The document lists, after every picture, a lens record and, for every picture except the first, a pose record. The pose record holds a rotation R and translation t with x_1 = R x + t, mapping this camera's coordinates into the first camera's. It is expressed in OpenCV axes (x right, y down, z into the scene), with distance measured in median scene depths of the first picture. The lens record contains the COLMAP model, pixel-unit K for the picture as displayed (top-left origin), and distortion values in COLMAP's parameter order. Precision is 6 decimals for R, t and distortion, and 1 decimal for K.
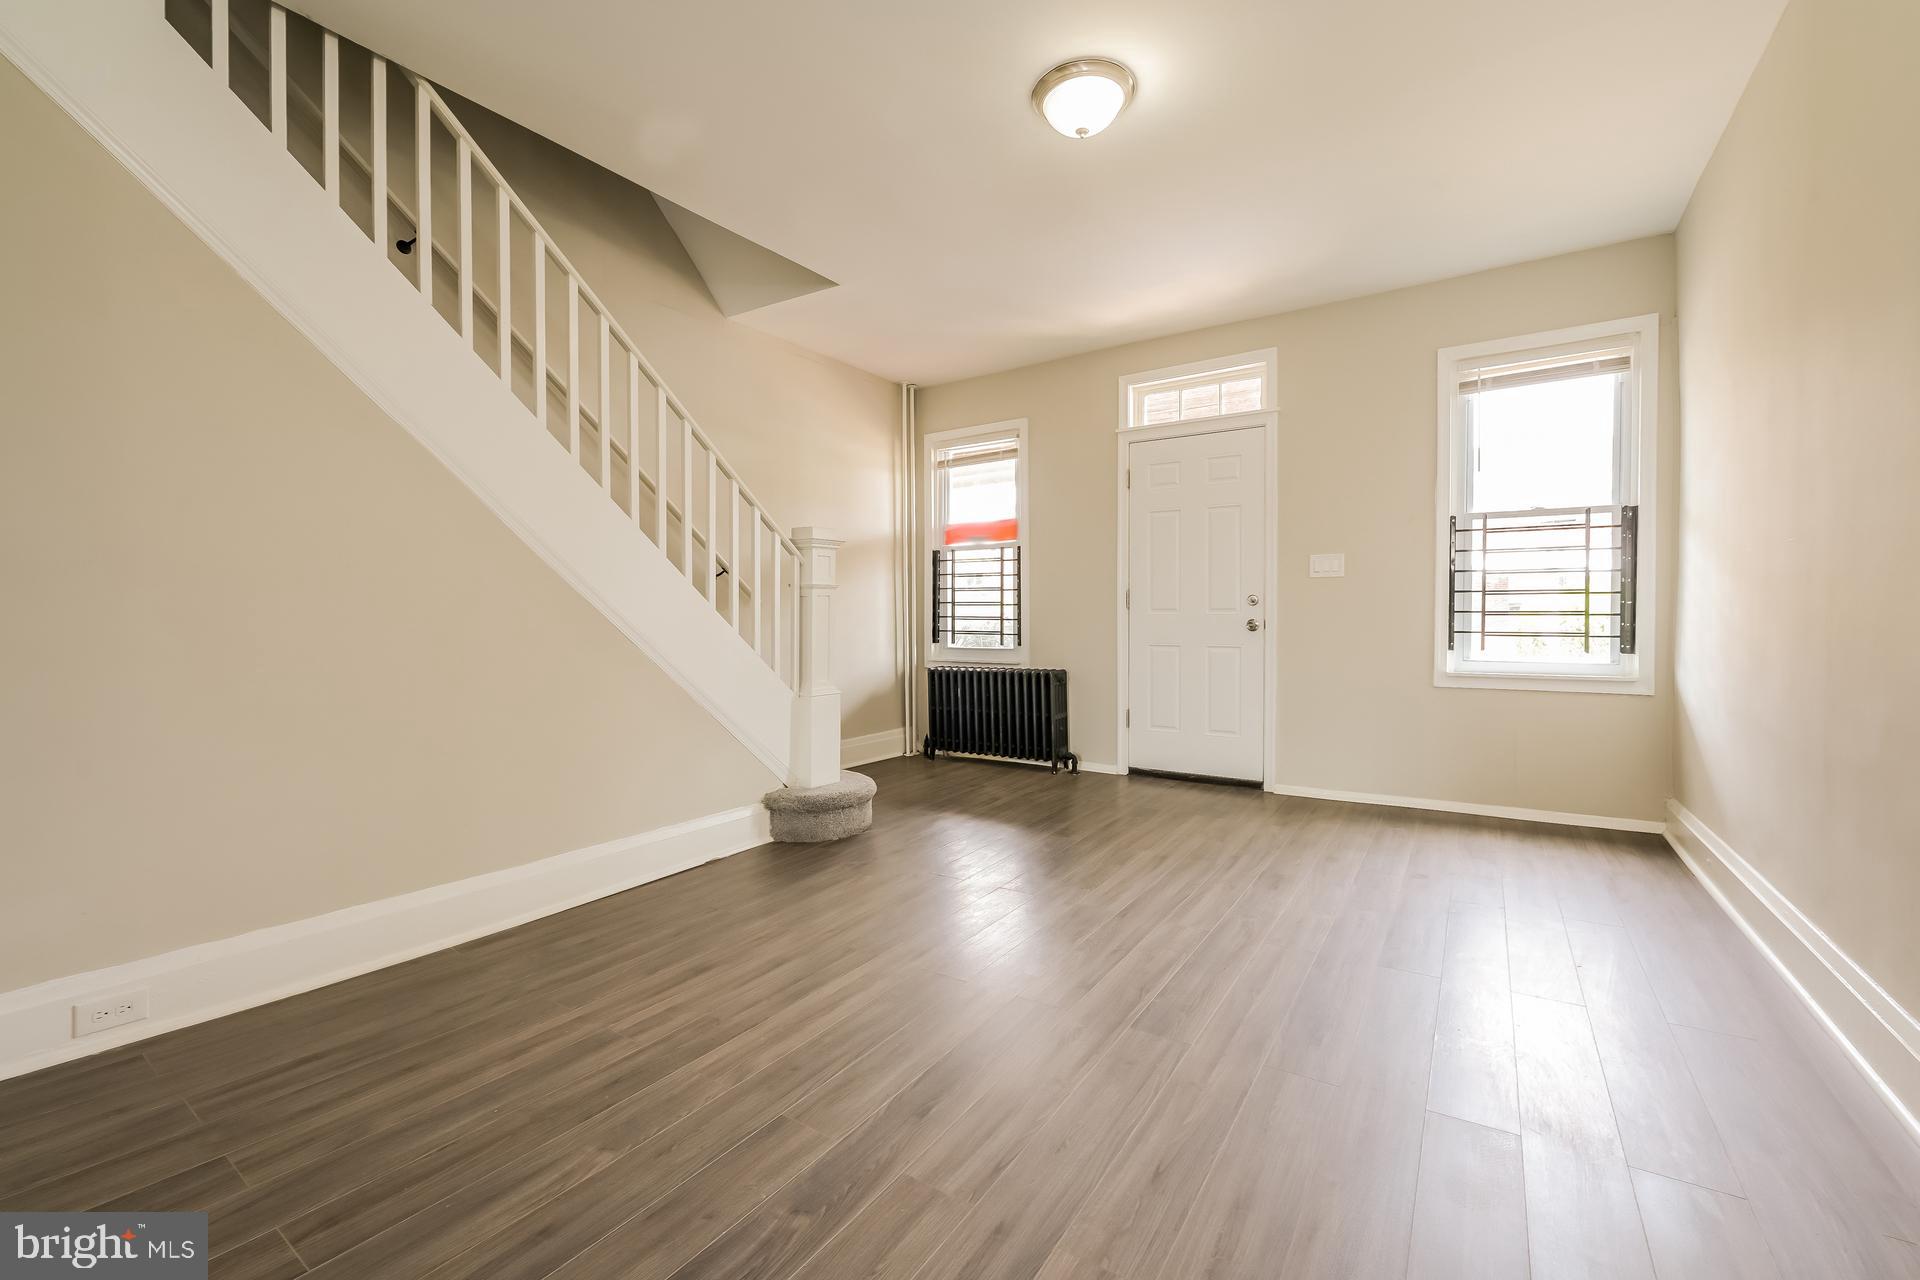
lens RADIAL K [[787.8, 0, 960.0], [0, 787.8, 640.0], [0, 0, 1]] dist [-0.015578, 0.000036]
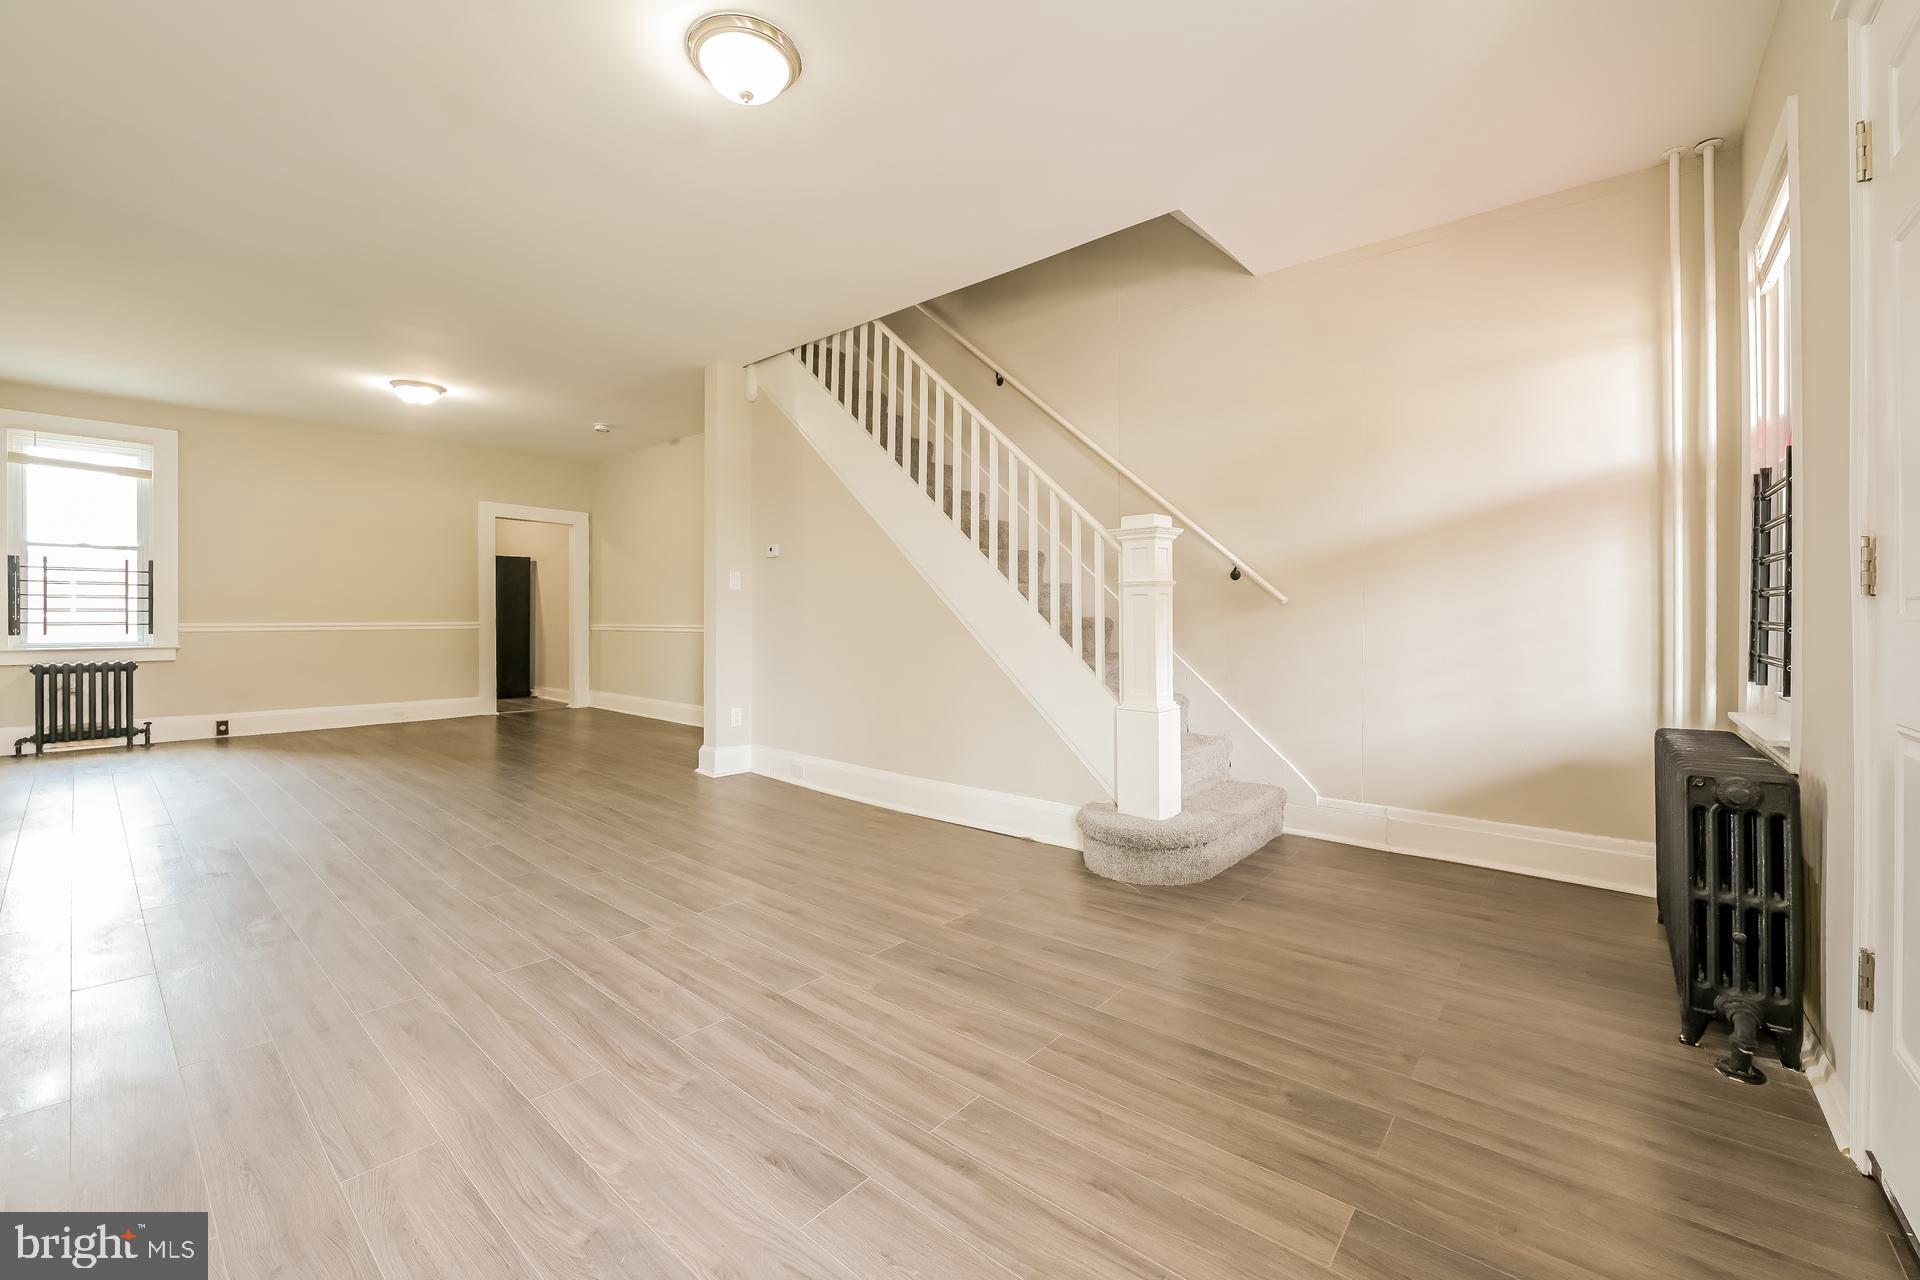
lens RADIAL K [[767.1, 0, 958.2], [0, 767.1, 619.2], [0, 0, 1]] dist [-0.016886, 0.000647]
pose [[-0.117400, 0.003868, -0.993077, 0.890721], [-0.035660, 0.999331, 0.008108, -0.038160], [0.992444, 0.036365, -0.117183, 1.190652]]
